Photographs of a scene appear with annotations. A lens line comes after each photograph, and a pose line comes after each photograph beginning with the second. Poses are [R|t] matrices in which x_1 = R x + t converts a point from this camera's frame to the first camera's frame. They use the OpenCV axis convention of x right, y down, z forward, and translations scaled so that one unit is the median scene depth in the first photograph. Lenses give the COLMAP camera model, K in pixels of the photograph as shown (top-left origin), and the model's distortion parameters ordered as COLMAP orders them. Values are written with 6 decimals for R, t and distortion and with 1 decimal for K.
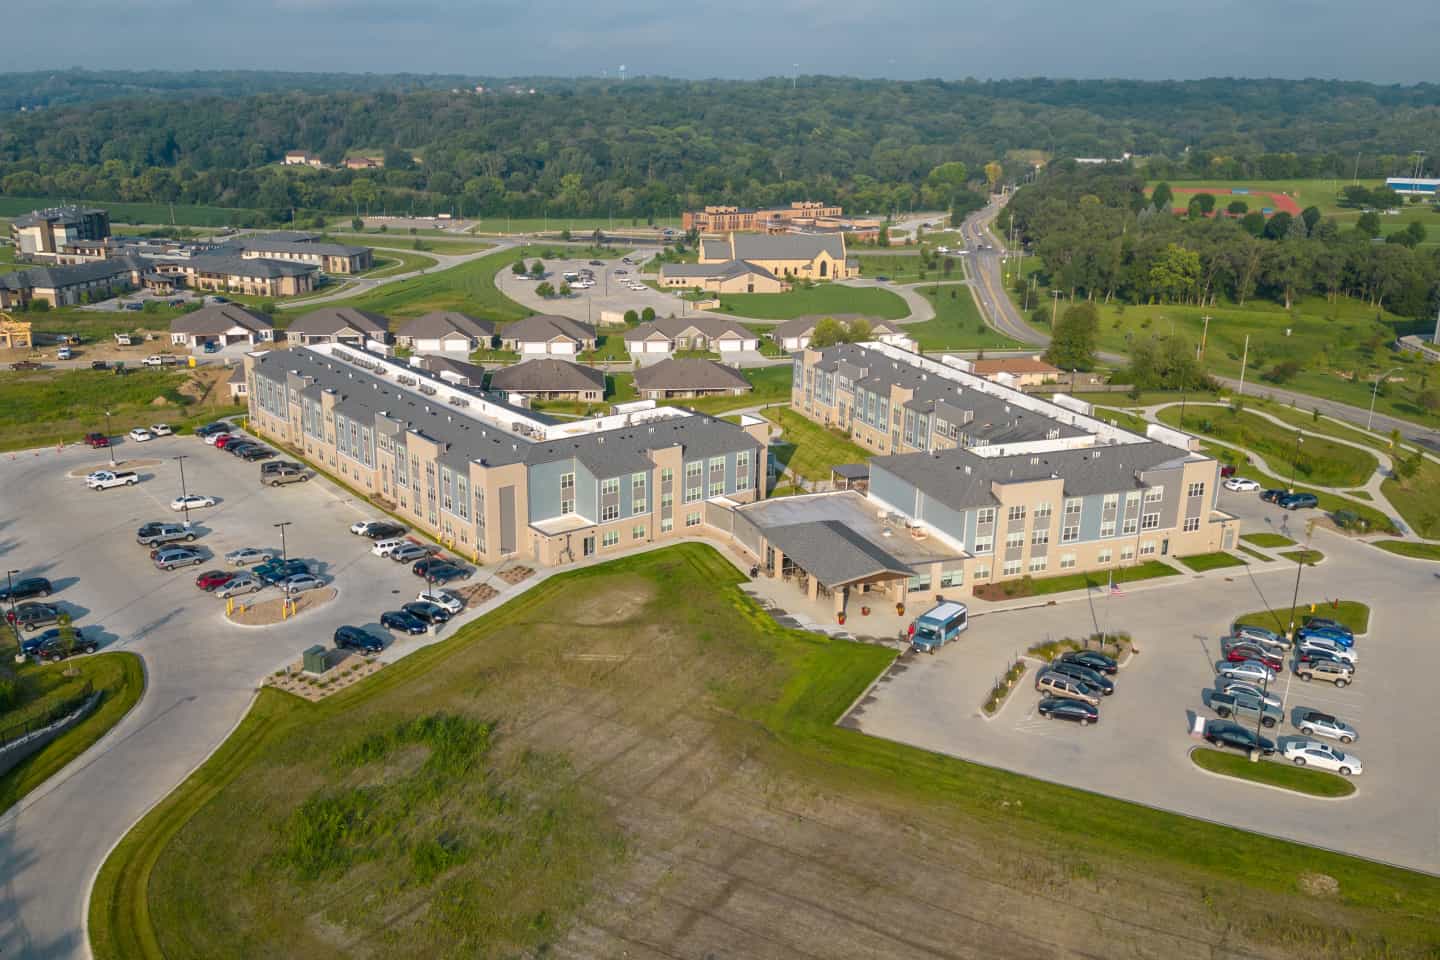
lens RADIAL K [[1282.8, 0, 720.0], [0, 1282.8, 480.0], [0, 0, 1]] dist [0.065343, -0.002629]
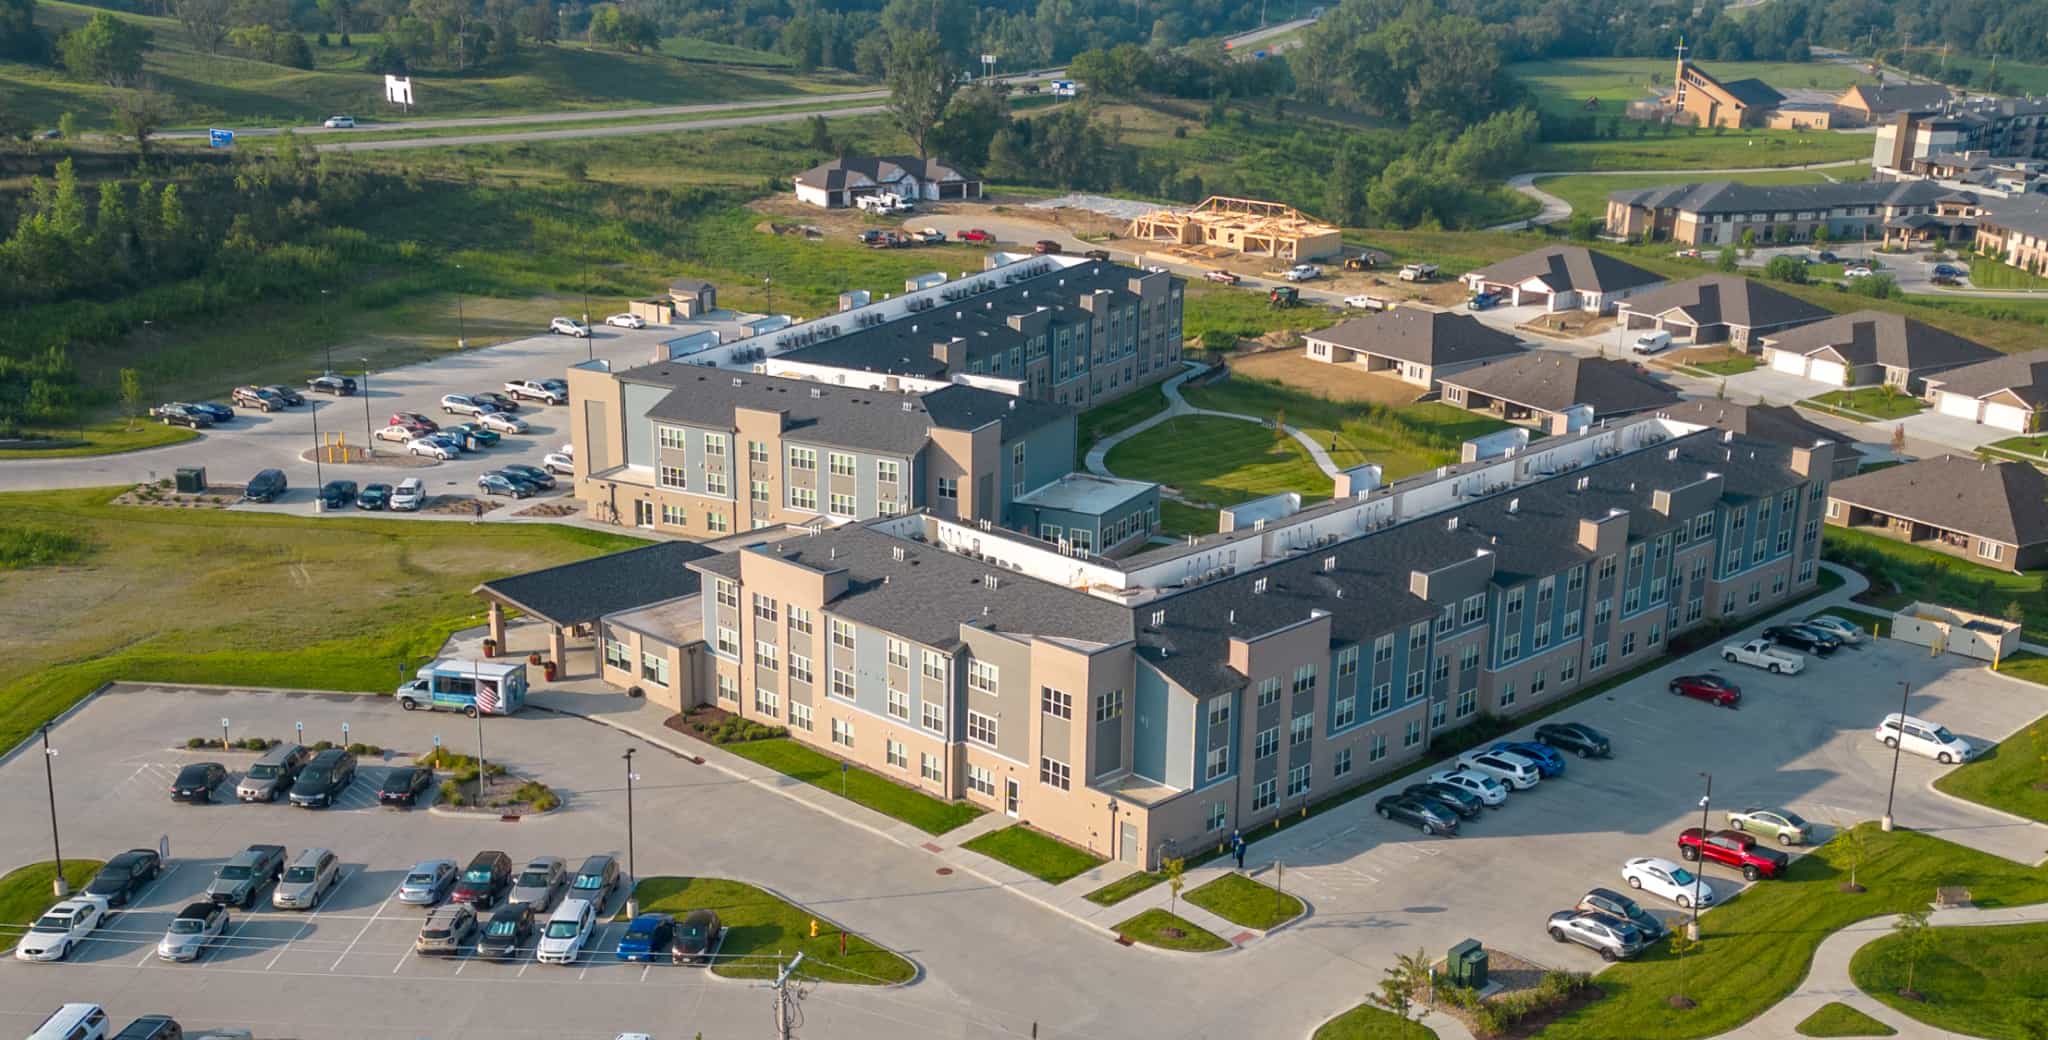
lens RADIAL K [[2368.4, 0, 1024.0], [0, 2368.4, 520.0], [0, 0, 1]] dist [0.268563, 0.007458]
pose [[0.424893, 0.238608, -0.873231, 1.146088], [-0.281566, 0.951622, 0.123024, -0.167146], [0.860341, 0.193600, 0.471522, 0.564212]]
